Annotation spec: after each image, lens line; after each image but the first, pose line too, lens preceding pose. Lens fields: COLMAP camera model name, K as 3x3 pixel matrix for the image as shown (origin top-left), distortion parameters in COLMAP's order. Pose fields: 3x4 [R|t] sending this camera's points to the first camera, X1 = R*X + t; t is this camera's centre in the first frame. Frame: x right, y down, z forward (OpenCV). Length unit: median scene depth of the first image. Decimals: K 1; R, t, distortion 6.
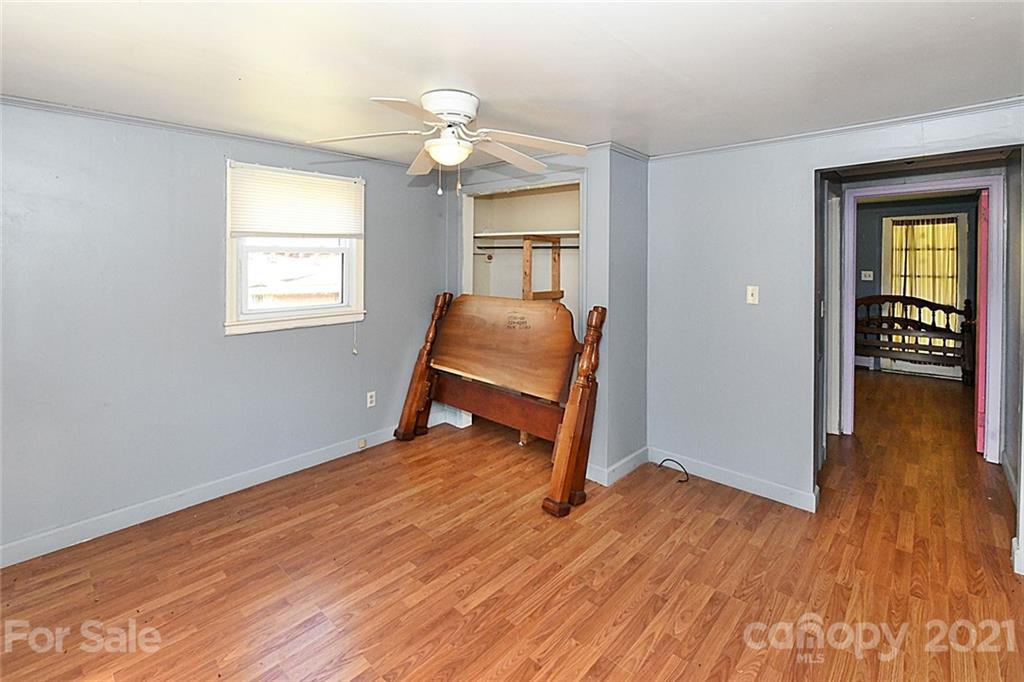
lens RADIAL K [[453.7, 0, 504.4], [0, 453.7, 344.8], [0, 0, 1]] dist [0.001410, -0.000279]
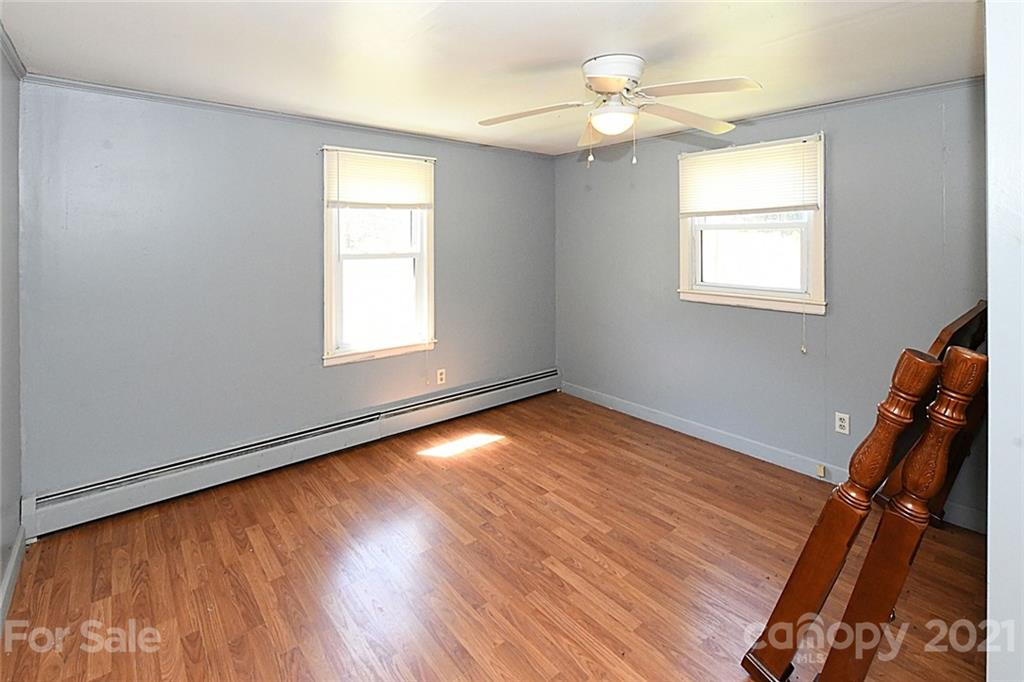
lens RADIAL K [[453.7, 0, 508.5], [0, 453.7, 336.9], [0, 0, 1]] dist [0.001410, -0.000279]
pose [[-0.108734, 0.204183, -0.972875, 0.684557], [-0.187244, 0.956953, 0.221769, -0.116911], [0.976277, 0.206279, -0.065821, 0.696616]]
